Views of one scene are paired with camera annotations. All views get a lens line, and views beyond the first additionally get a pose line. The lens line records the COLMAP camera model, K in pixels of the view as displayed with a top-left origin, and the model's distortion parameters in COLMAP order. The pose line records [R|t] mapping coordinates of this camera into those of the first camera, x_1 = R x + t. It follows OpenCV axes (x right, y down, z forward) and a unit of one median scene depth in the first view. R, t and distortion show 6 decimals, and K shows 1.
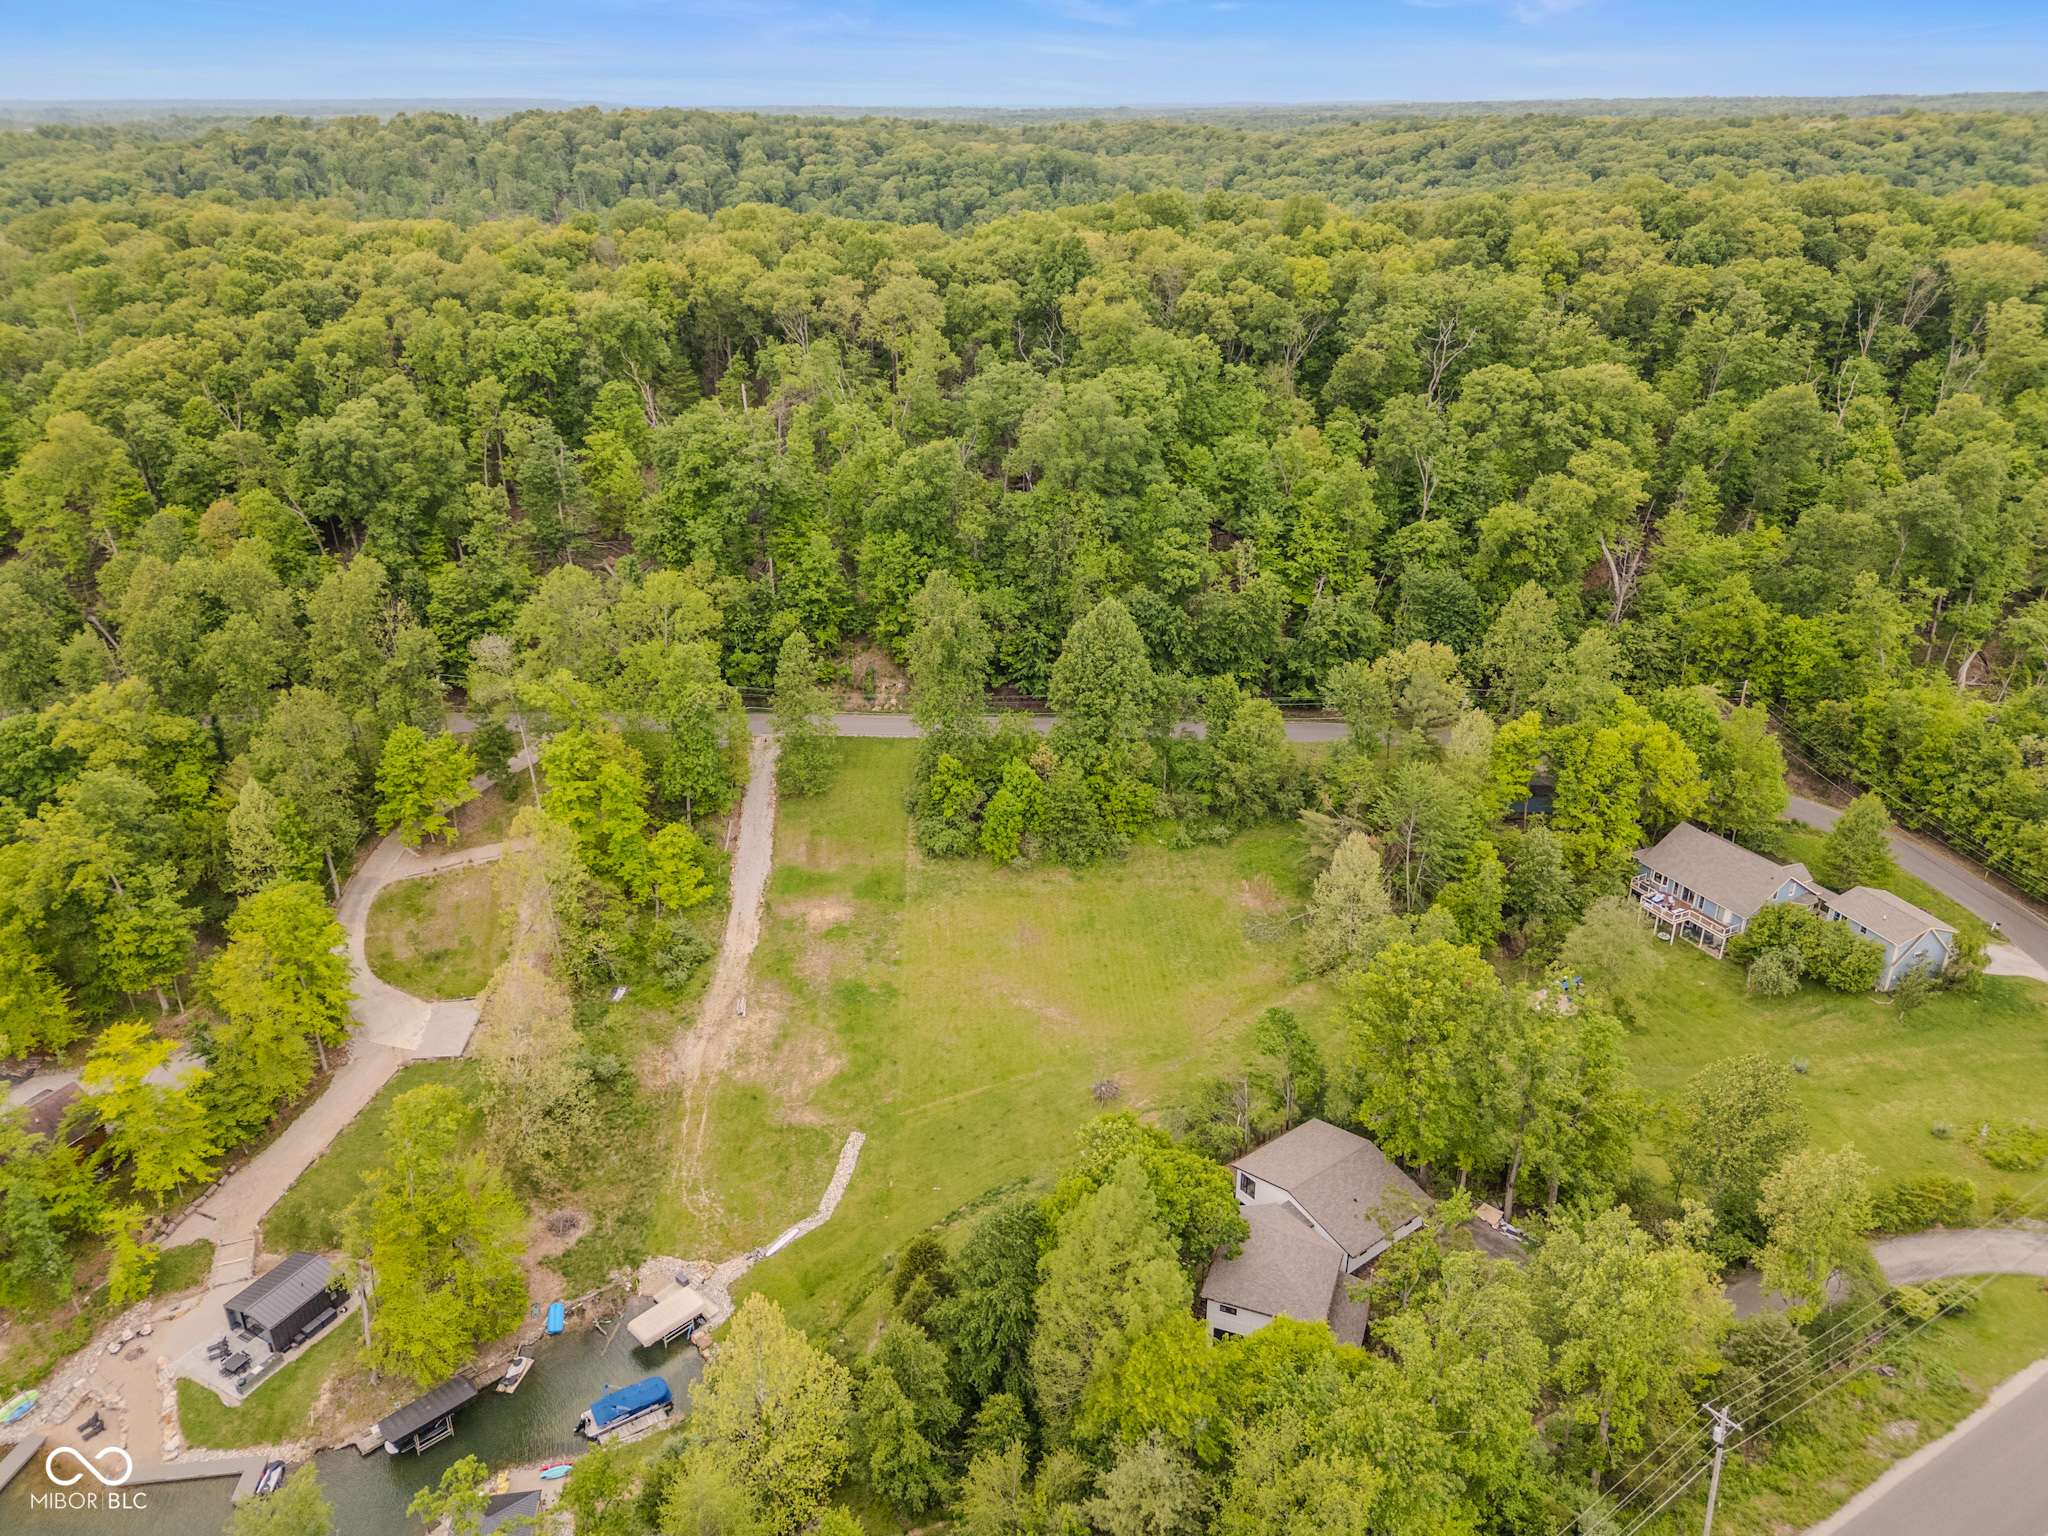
lens RADIAL K [[1406.2, 0, 1026.7], [0, 1406.2, 777.8], [0, 0, 1]] dist [0.056003, -0.054009]
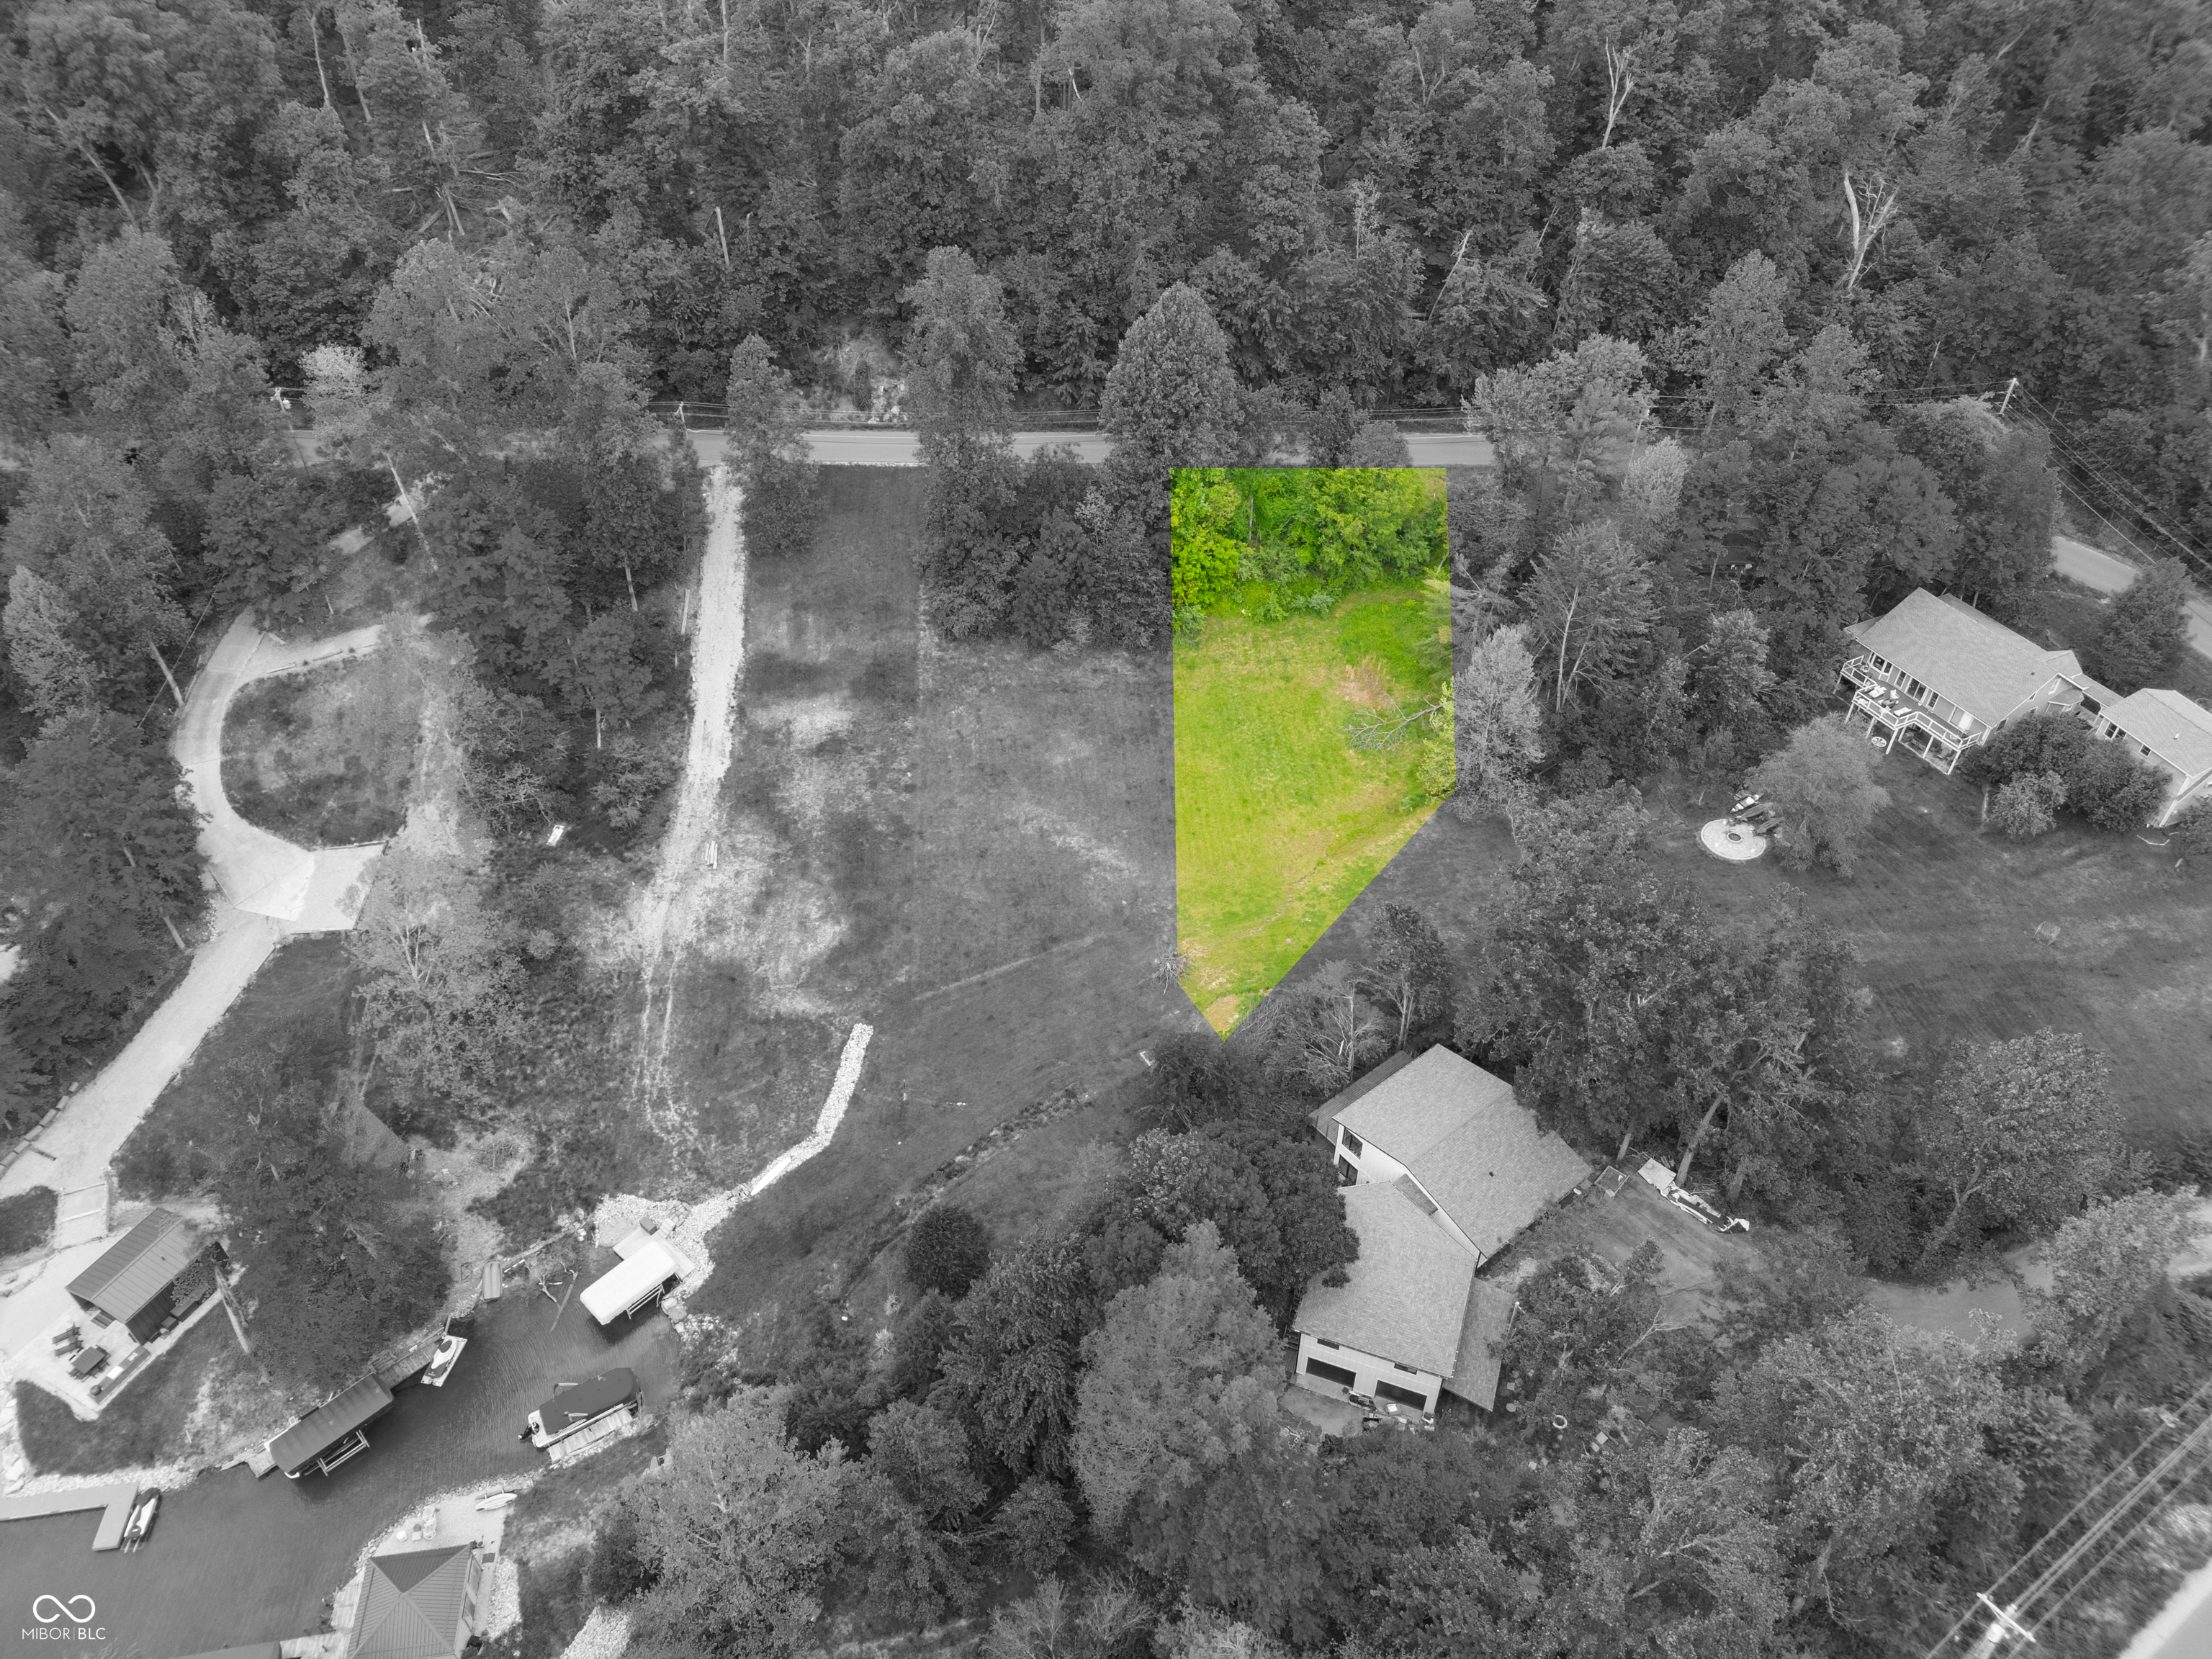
lens RADIAL K [[1518.8, 0, 1108.9], [0, 1518.8, 840.1], [0, 0, 1]] dist [0.056003, -0.054009]
pose [[0.999859, -0.010436, 0.013121, 0.008017], [0.006282, 0.958827, 0.283920, -0.076587], [-0.015543, -0.283798, 0.958758, 0.161920]]
